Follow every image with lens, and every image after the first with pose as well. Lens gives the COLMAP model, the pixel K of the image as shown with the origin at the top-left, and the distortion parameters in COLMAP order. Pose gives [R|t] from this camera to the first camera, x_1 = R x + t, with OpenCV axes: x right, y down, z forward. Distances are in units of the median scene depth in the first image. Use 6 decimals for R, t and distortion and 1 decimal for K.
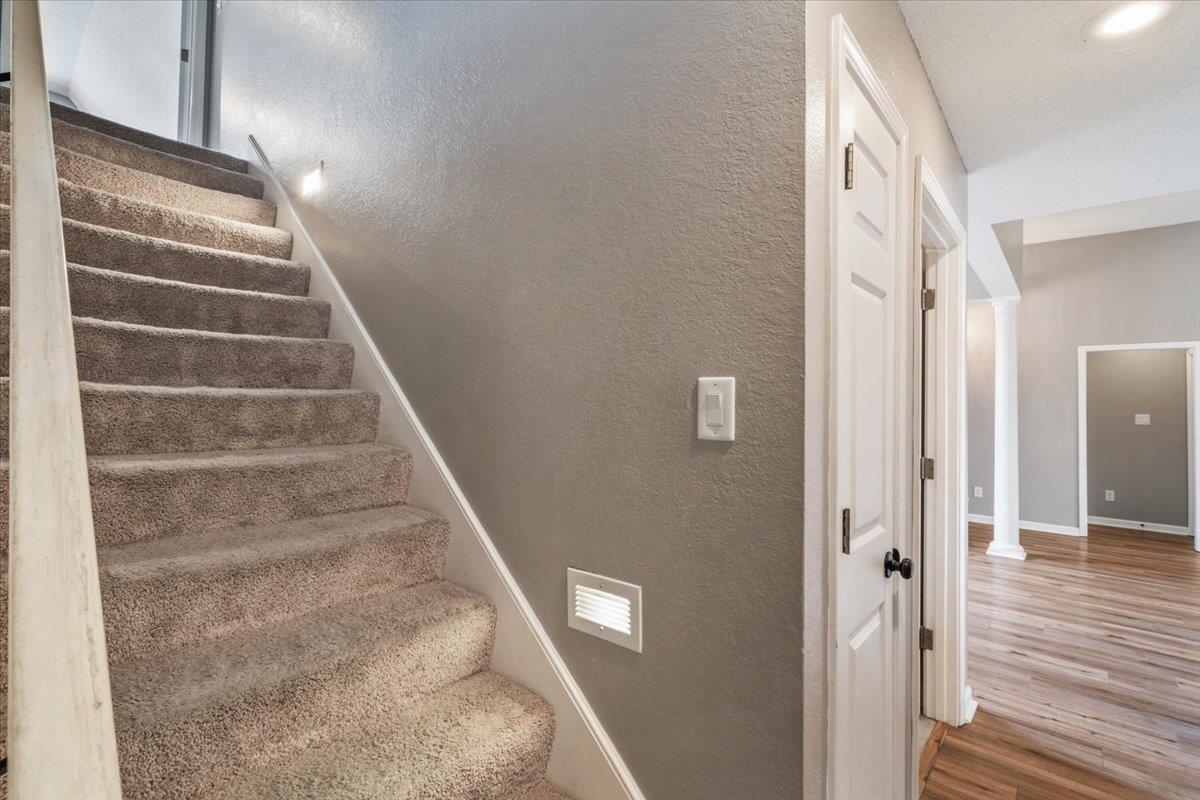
lens RADIAL K [[520.9, 0, 600.0], [0, 520.9, 400.0], [0, 0, 1]] dist [0.000999, -0.000433]
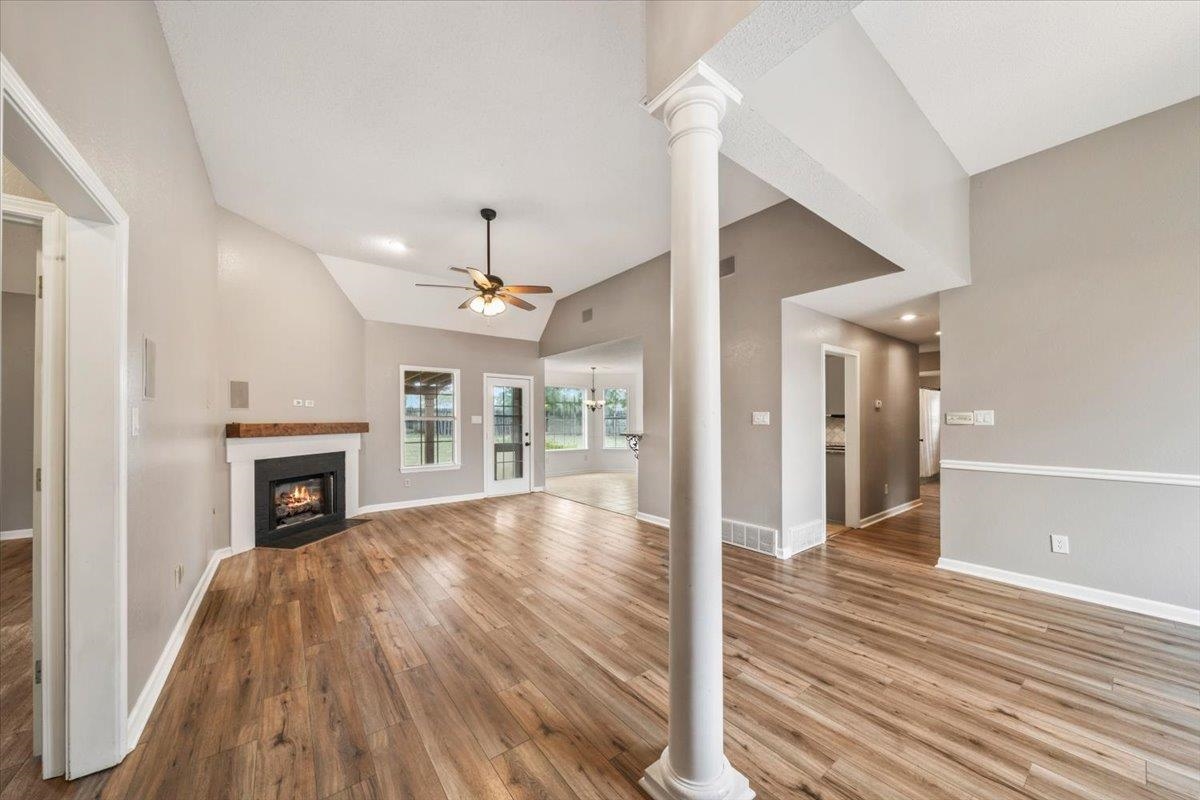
lens RADIAL K [[414.0, 0, 599.3], [0, 414.0, 417.6], [0, 0, 1]] dist [-0.001102, -0.000062]
pose [[-0.983286, -0.013350, 0.181578, 1.195840], [-0.015699, 0.999811, -0.011510, 0.053888], [-0.181390, -0.014168, -0.983309, 1.954031]]
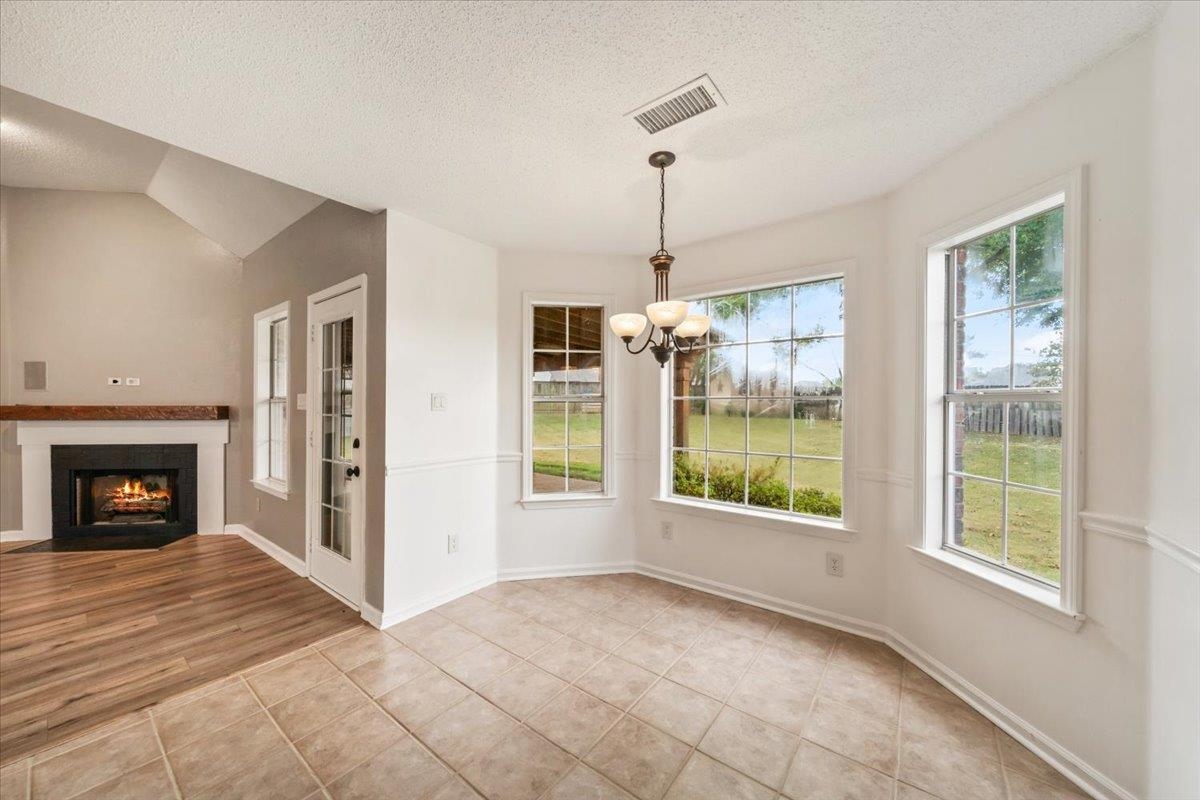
lens RADIAL K [[433.1, 0, 597.2], [0, 433.1, 403.0], [0, 0, 1]] dist [-0.005831, -0.000173]
pose [[-0.074819, -0.013629, 0.997104, 1.123304], [-0.009499, 0.999871, 0.012954, 0.035961], [-0.997152, -0.008502, -0.074938, -0.519049]]
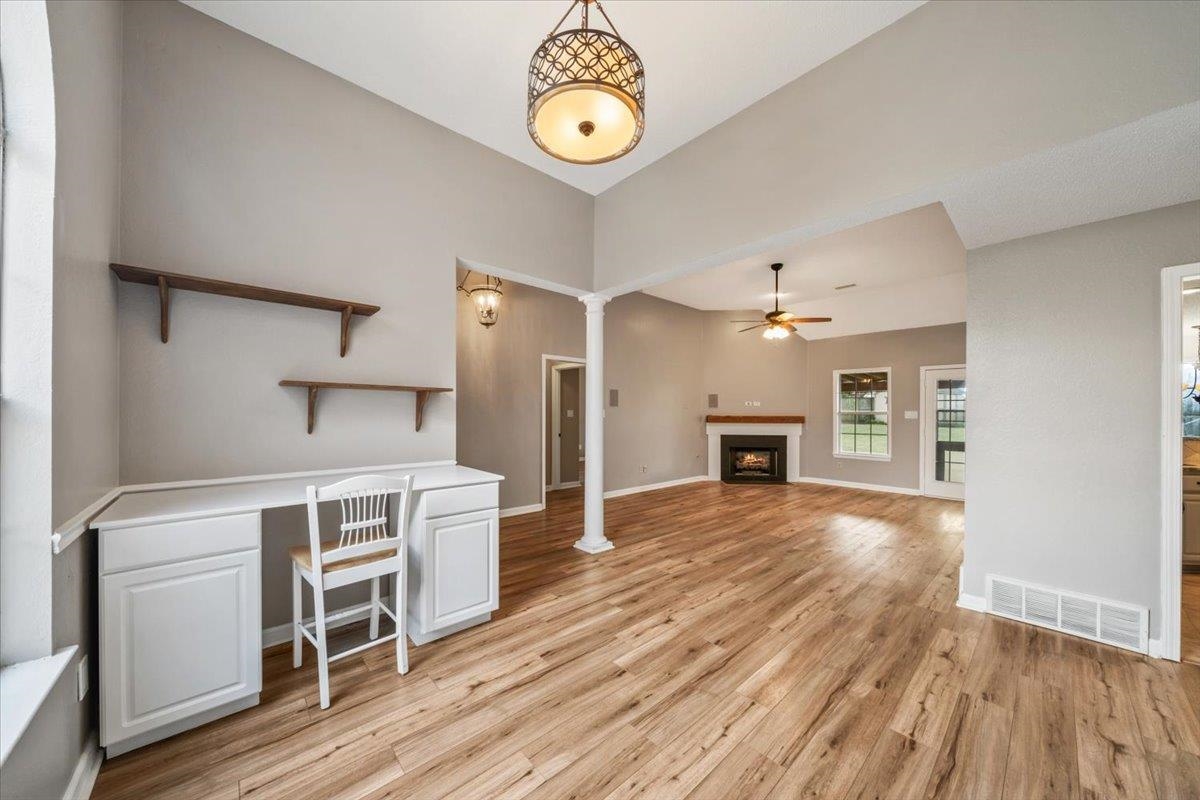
lens RADIAL K [[414.0, 0, 599.3], [0, 414.0, 417.6], [0, 0, 1]] dist [-0.001102, -0.000062]
pose [[0.105131, -0.023592, 0.994179, -0.009908], [-0.012162, 0.999613, 0.025007, 0.033471], [-0.994384, -0.014721, 0.104803, 1.367102]]
